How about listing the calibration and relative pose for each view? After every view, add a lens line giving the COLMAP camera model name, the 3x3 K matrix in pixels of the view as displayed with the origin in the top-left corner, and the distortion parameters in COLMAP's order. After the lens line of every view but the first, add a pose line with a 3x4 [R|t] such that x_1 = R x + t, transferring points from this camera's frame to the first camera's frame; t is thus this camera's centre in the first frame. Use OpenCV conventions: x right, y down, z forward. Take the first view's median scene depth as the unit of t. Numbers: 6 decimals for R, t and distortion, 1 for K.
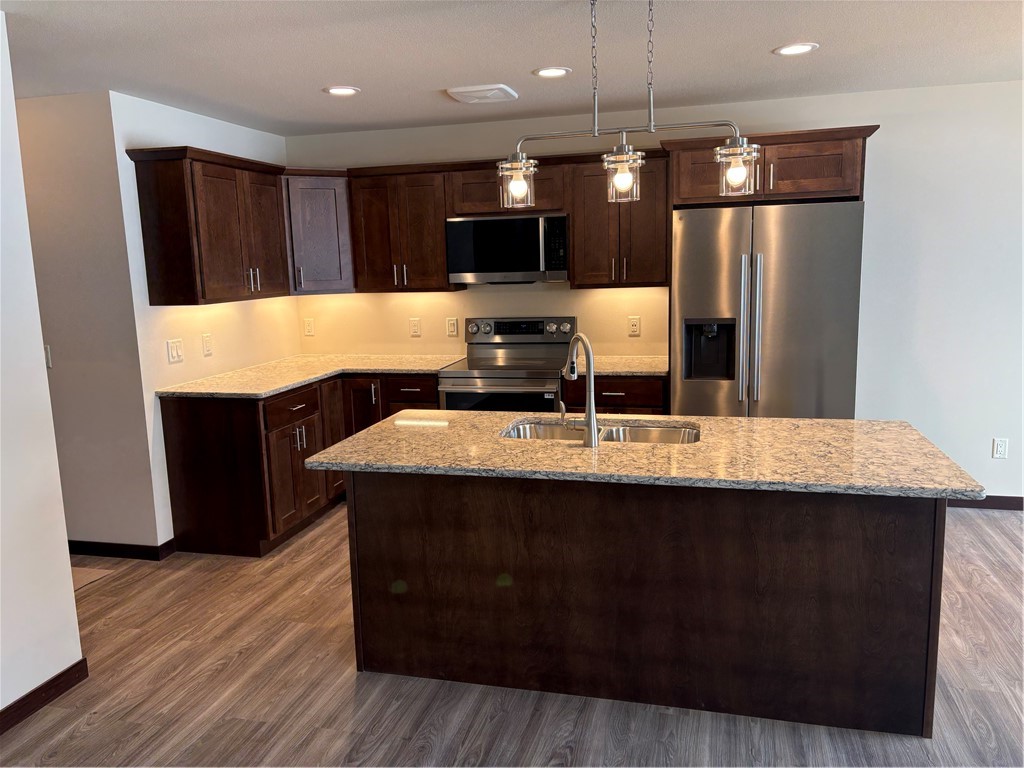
lens RADIAL K [[771.8, 0, 510.4], [0, 771.8, 381.6], [0, 0, 1]] dist [0.080656, -0.082366]
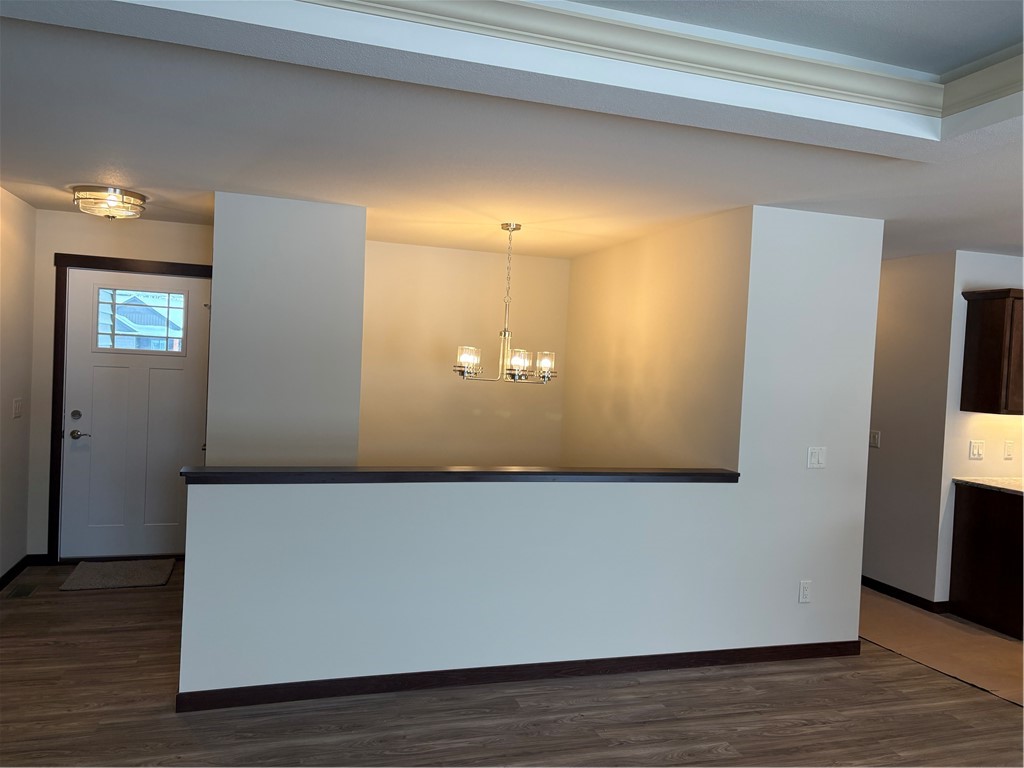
lens RADIAL K [[771.8, 0, 510.4], [0, 771.8, 381.6], [0, 0, 1]] dist [0.080656, -0.082366]
pose [[0.532389, 0.077019, -0.842989, 0.230388], [-0.195231, 0.980177, -0.033745, 0.043870], [0.823679, 0.182543, 0.536872, -0.304059]]
